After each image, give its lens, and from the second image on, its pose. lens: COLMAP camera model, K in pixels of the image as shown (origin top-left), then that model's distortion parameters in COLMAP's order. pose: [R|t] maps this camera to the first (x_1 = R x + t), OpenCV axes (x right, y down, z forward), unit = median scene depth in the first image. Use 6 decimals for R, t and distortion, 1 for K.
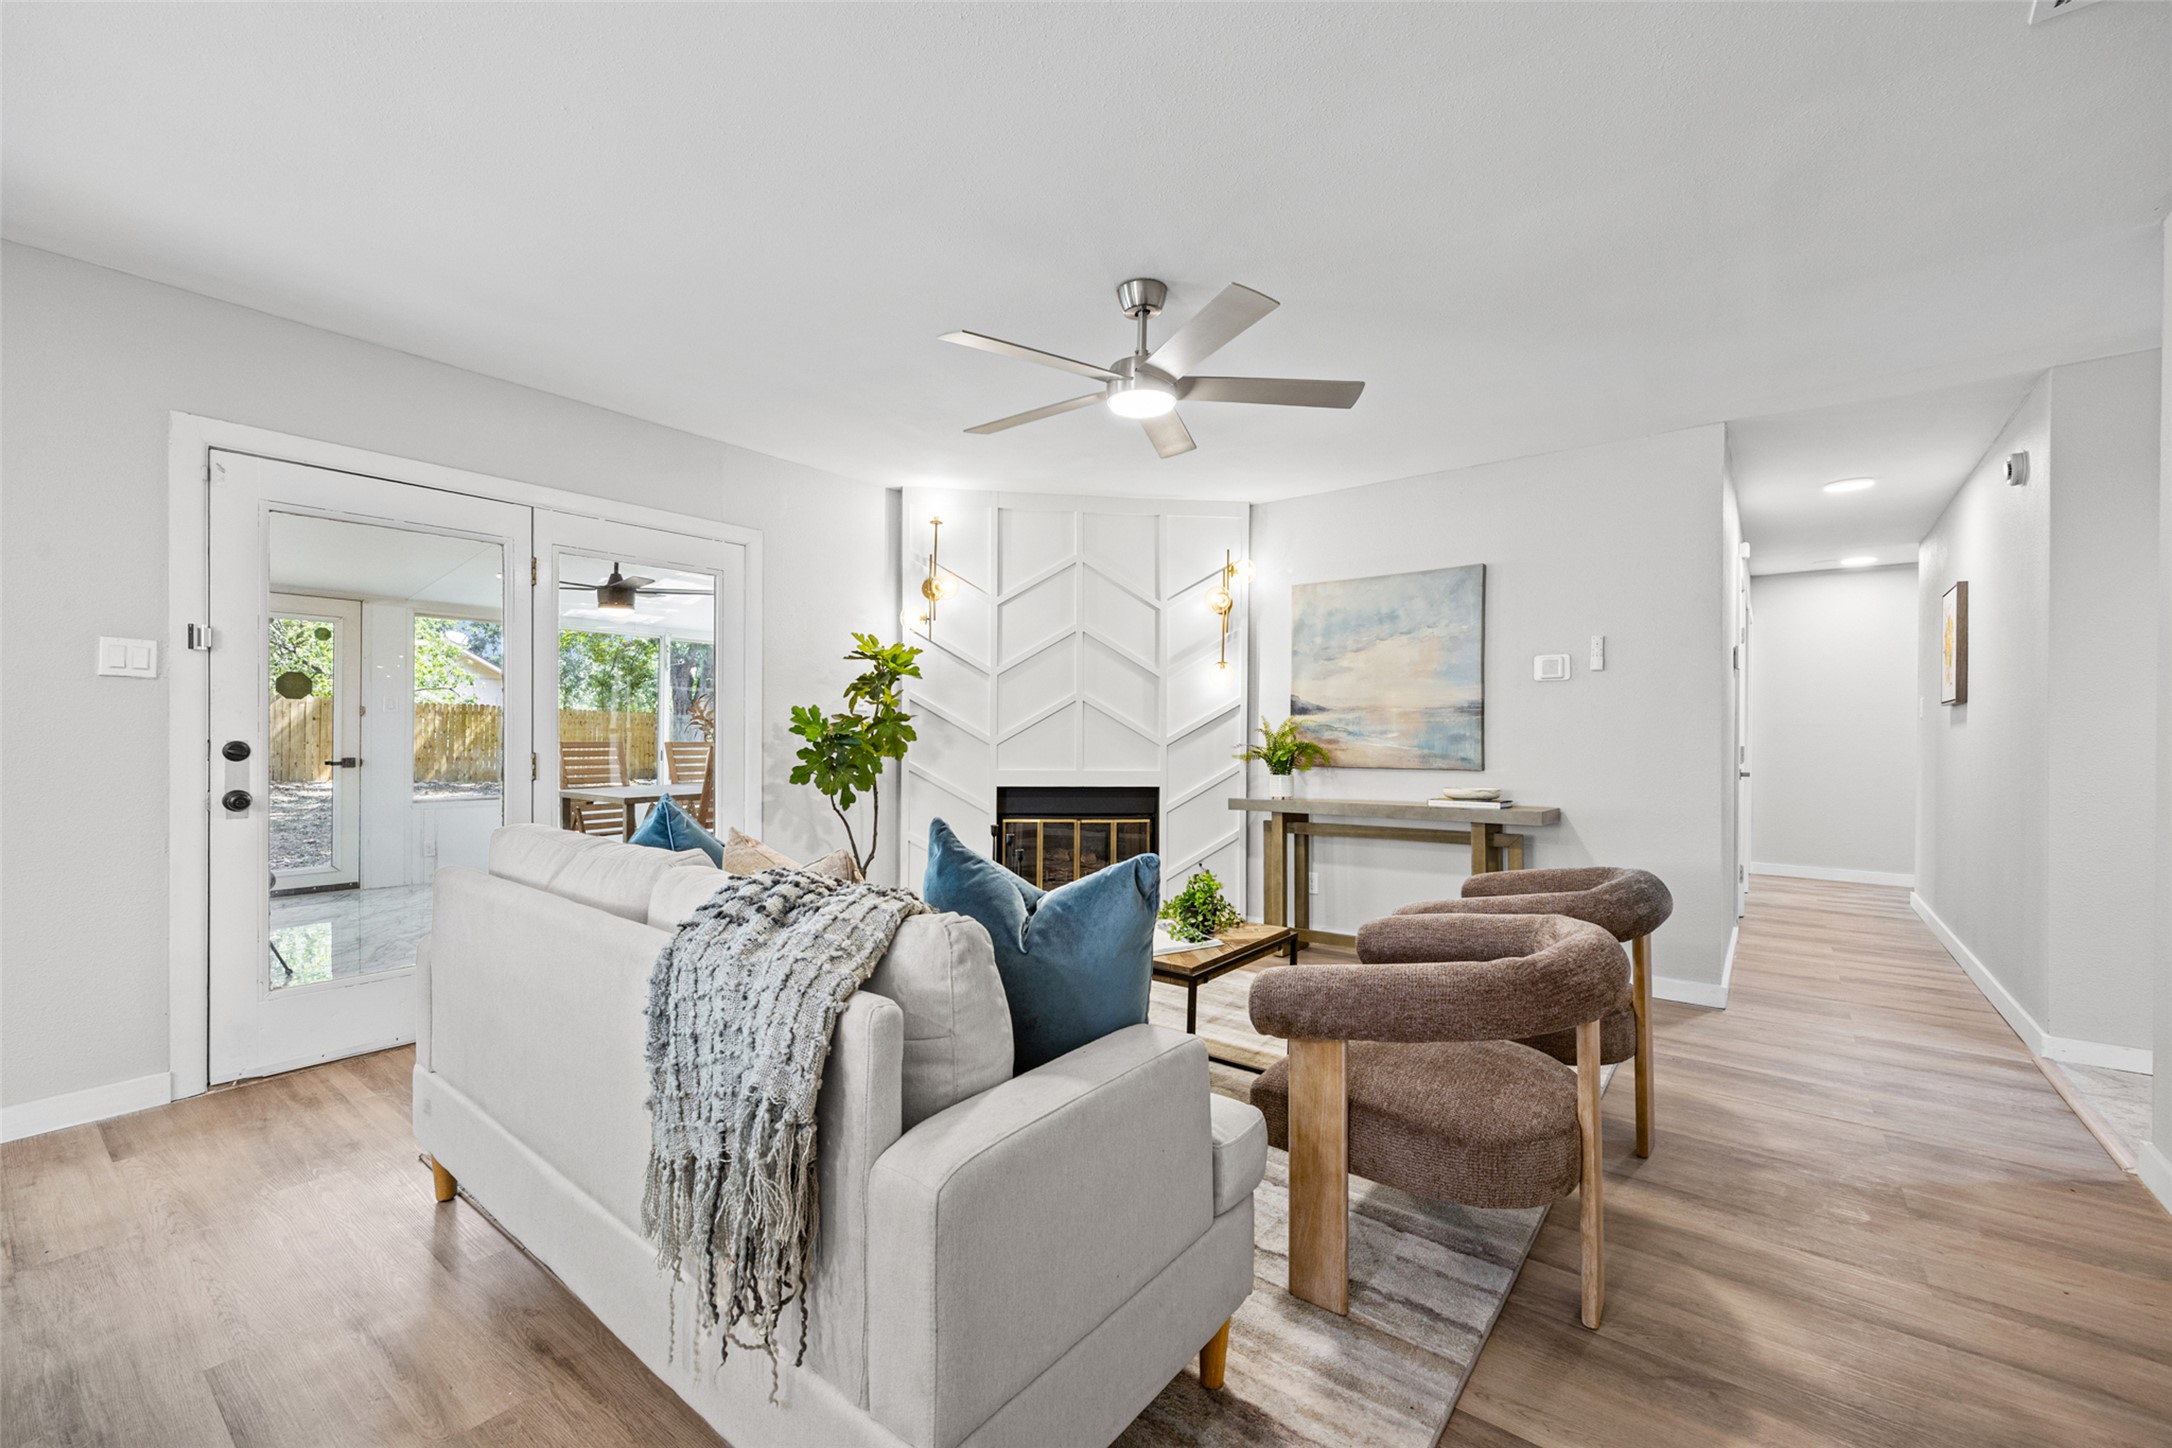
lens RADIAL K [[880.9, 0, 1084.3], [0, 880.9, 730.7], [0, 0, 1]] dist [0.002345, -0.000012]
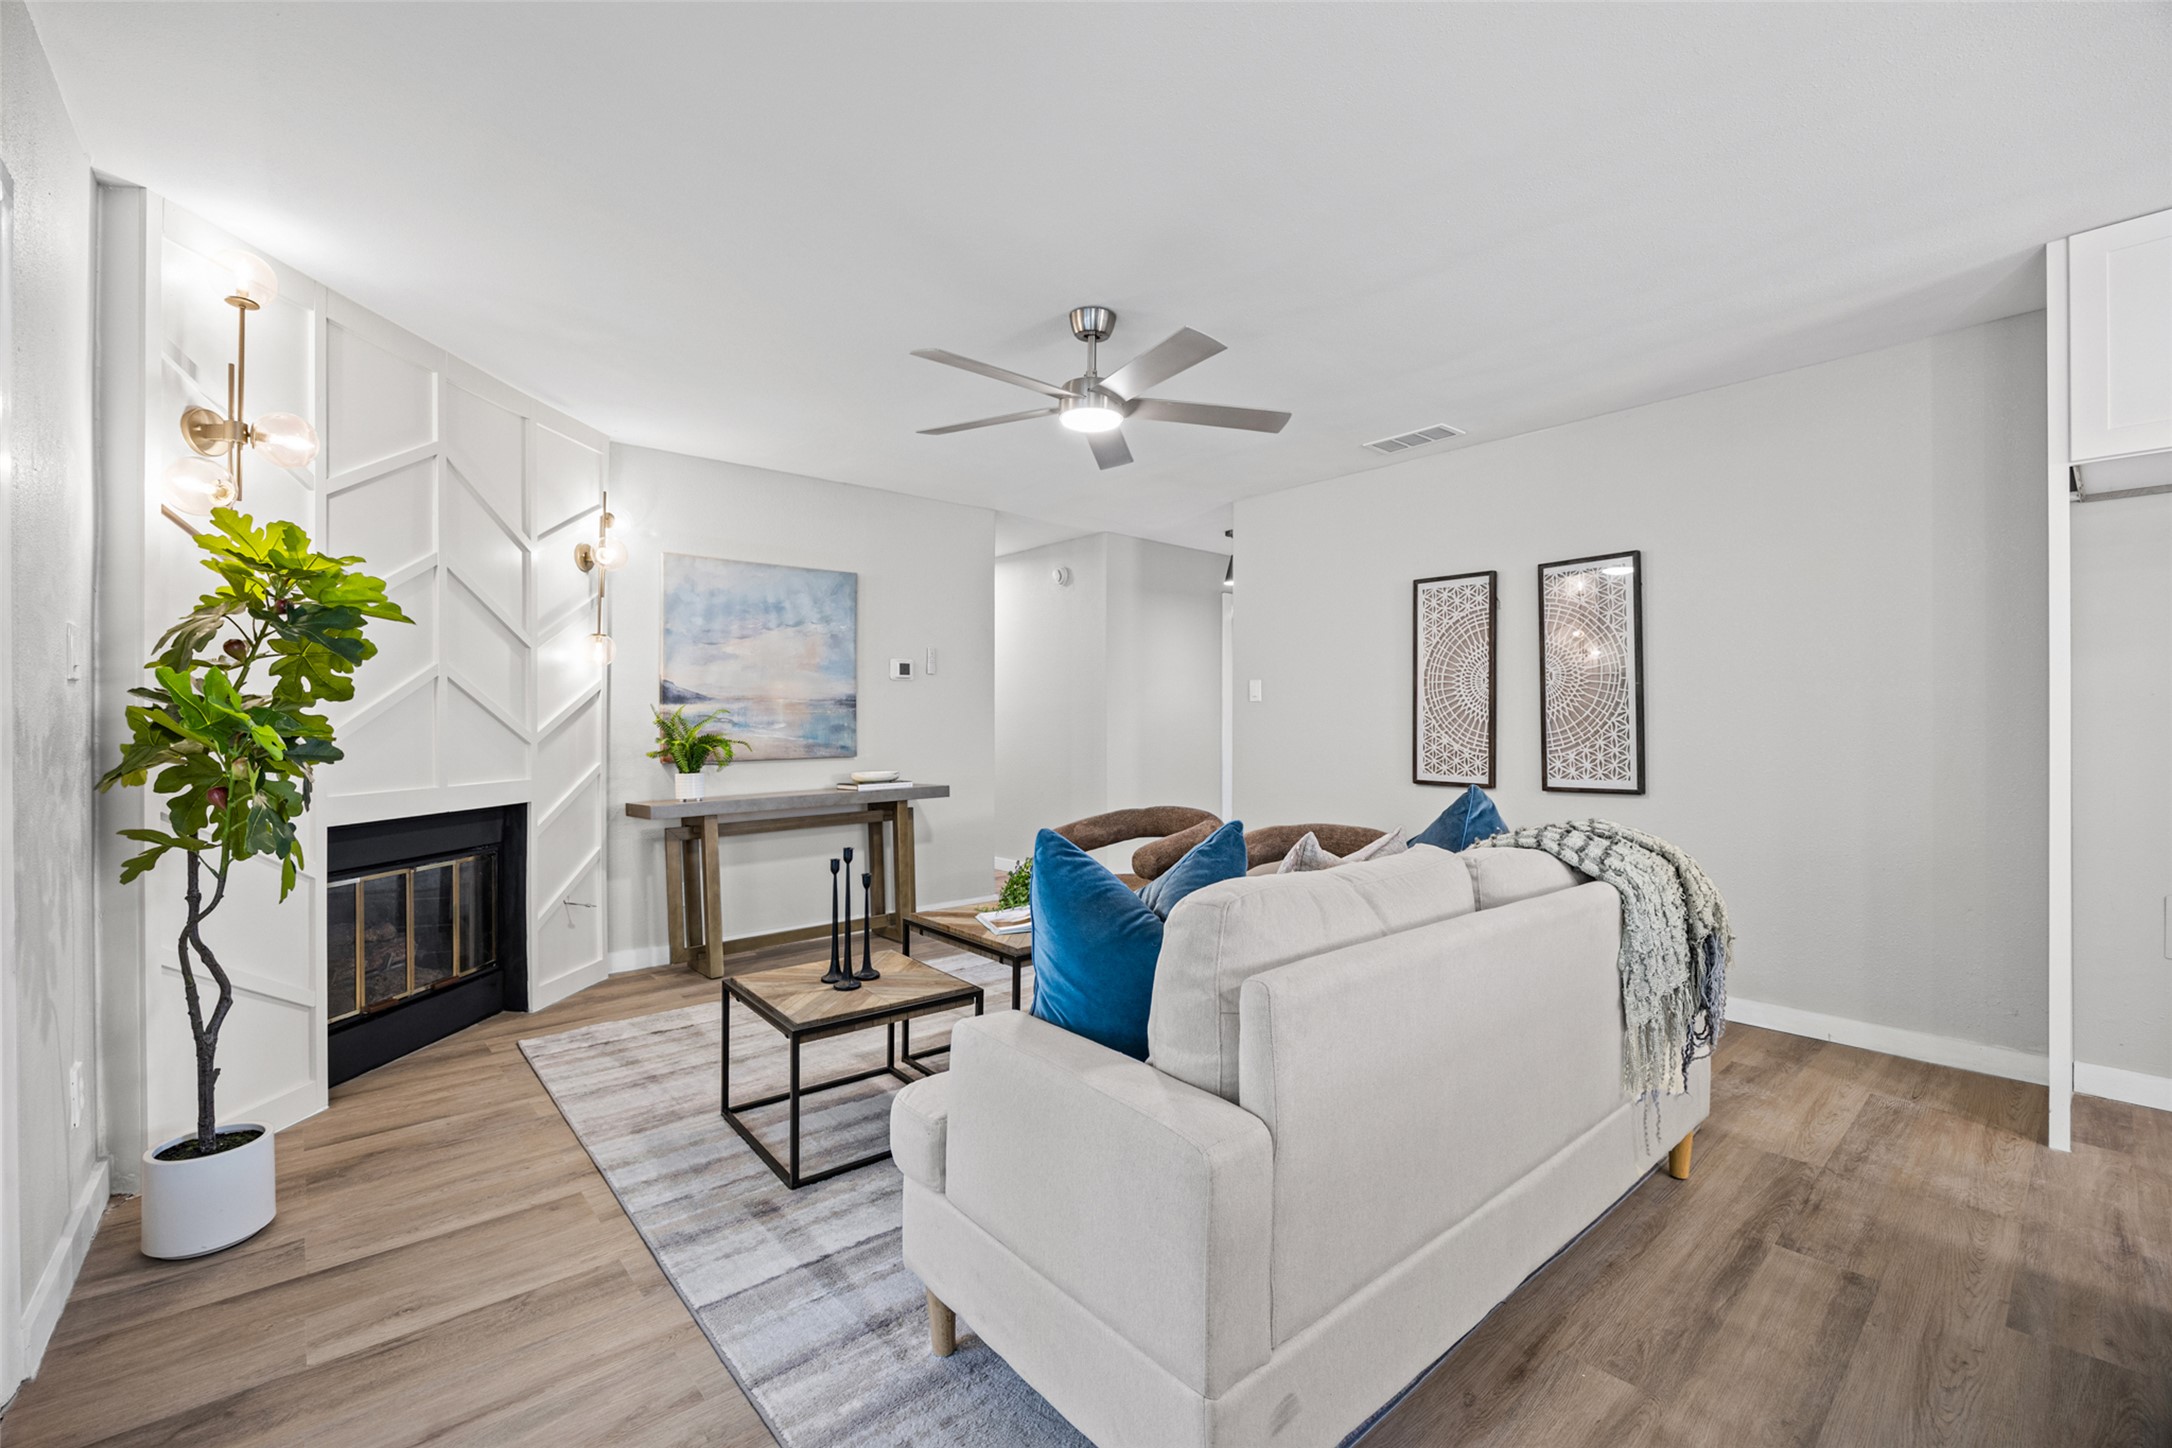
lens RADIAL K [[915.3, 0, 1086.0], [0, 915.3, 724.0], [0, 0, 1]] dist [-0.012458, -0.000097]
pose [[0.186202, -0.007105, 0.982486, -0.601105], [0.002701, 0.999974, 0.006719, -0.003185], [-0.982508, 0.001402, 0.186216, 0.462584]]
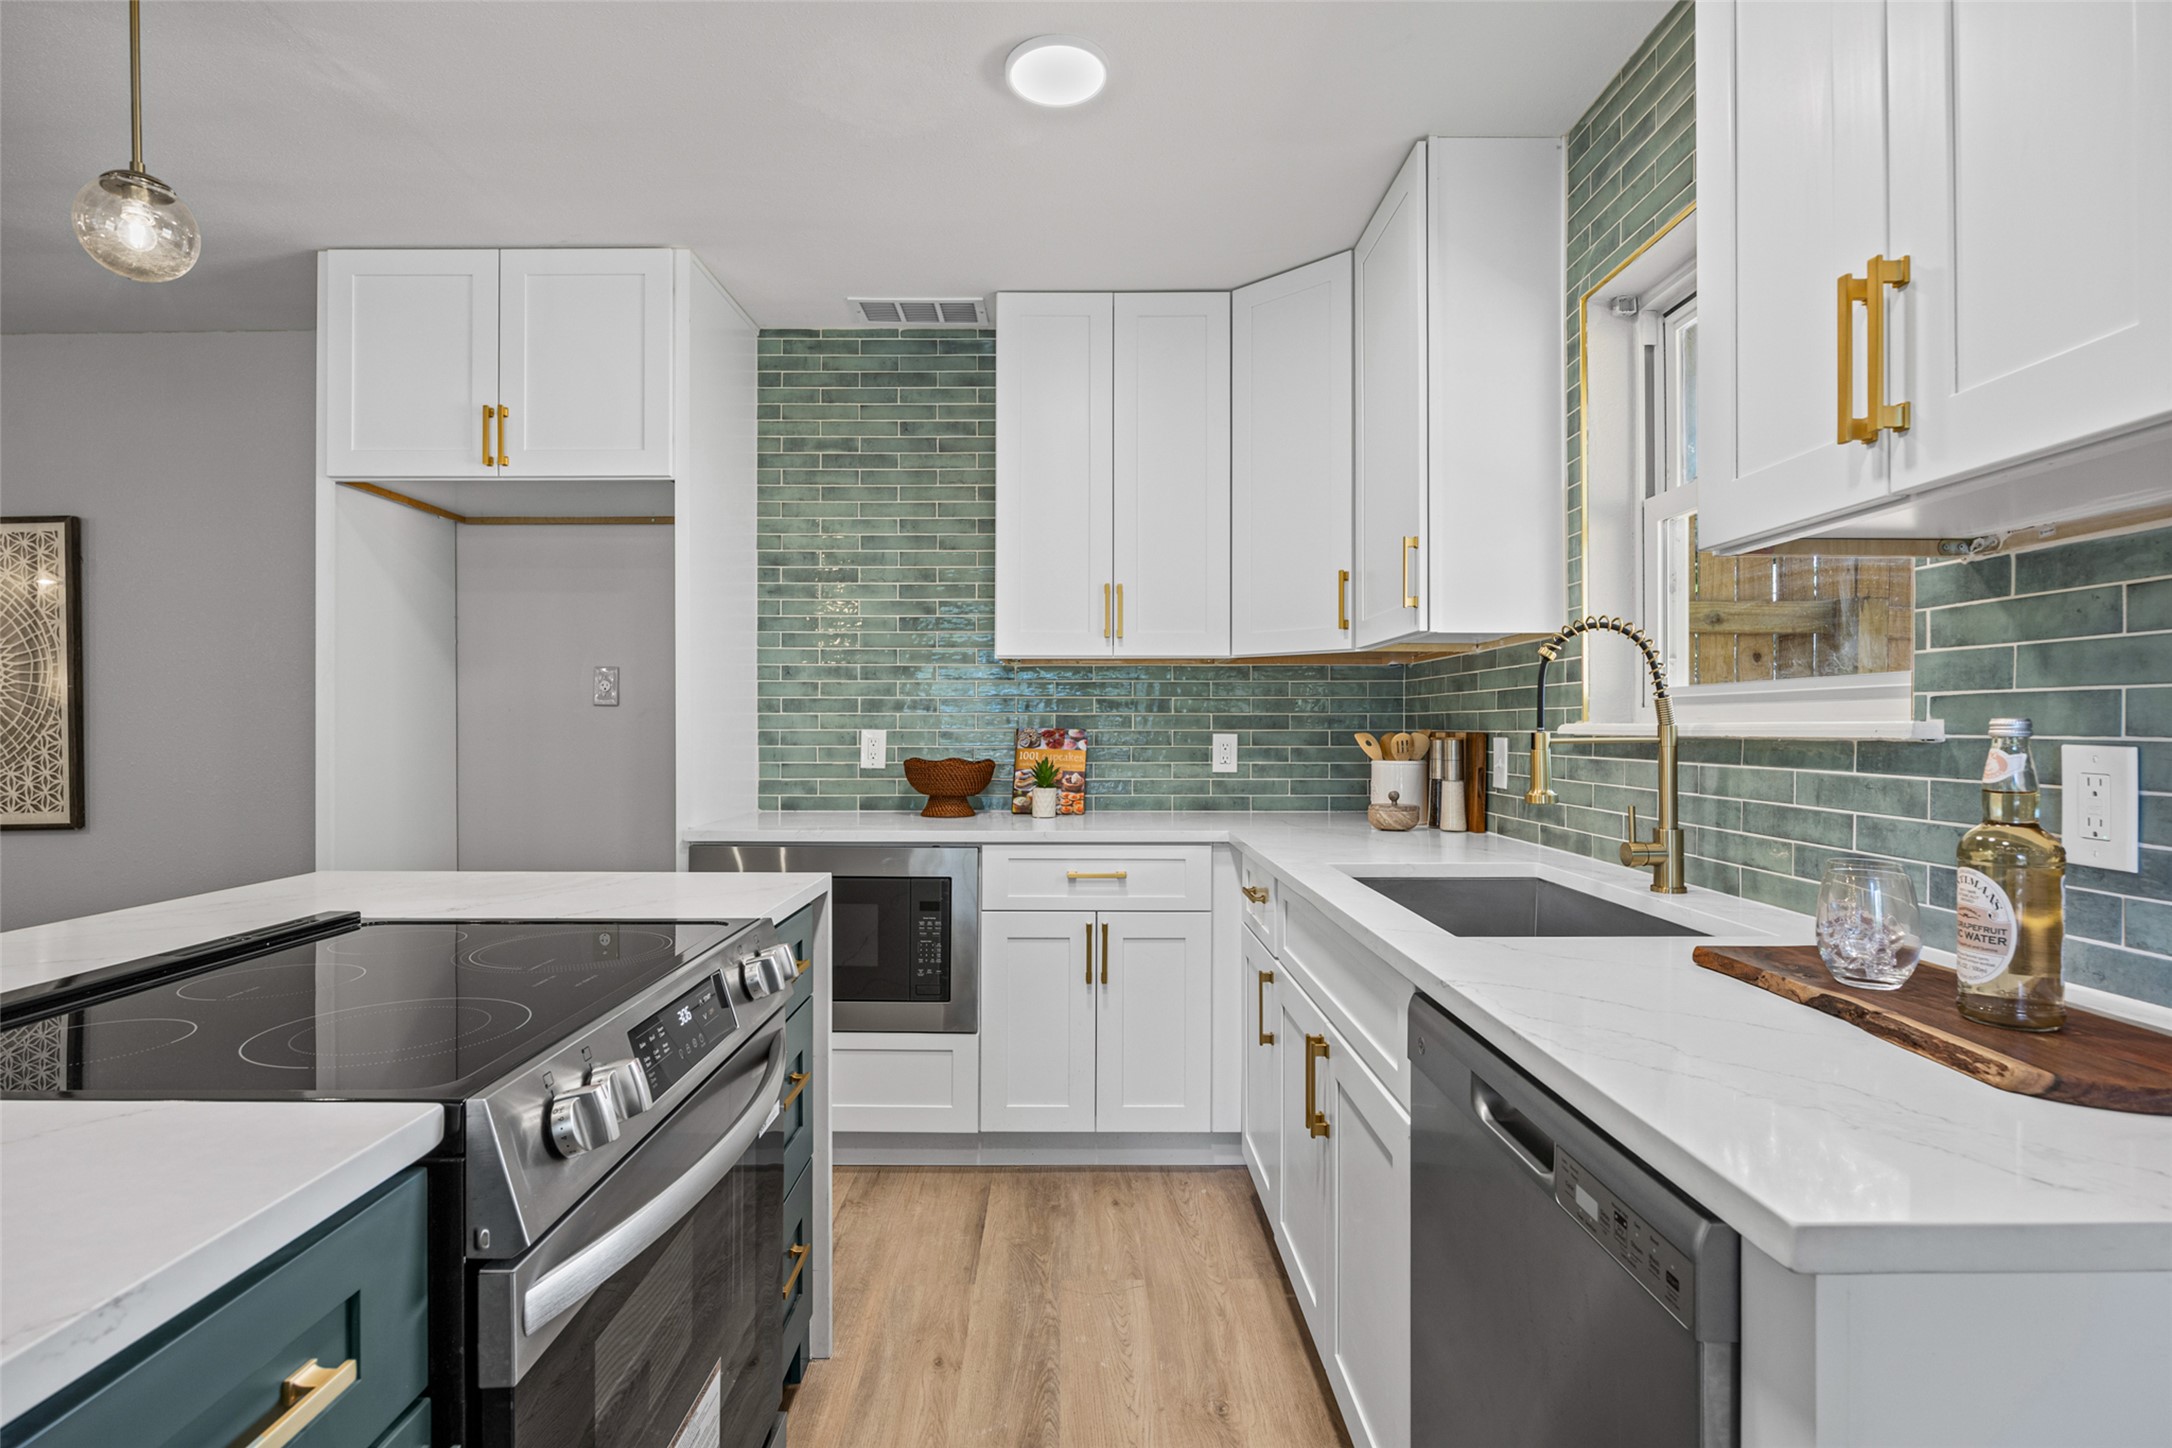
lens RADIAL K [[1094.8, 0, 1086.0], [0, 1094.8, 724.0], [0, 0, 1]] dist [-0.003104, -0.001148]
pose [[-0.614065, -0.006881, 0.789225, -0.743294], [-0.002746, 0.999975, 0.006583, -0.013787], [-0.789250, 0.001875, -0.614069, 0.032692]]
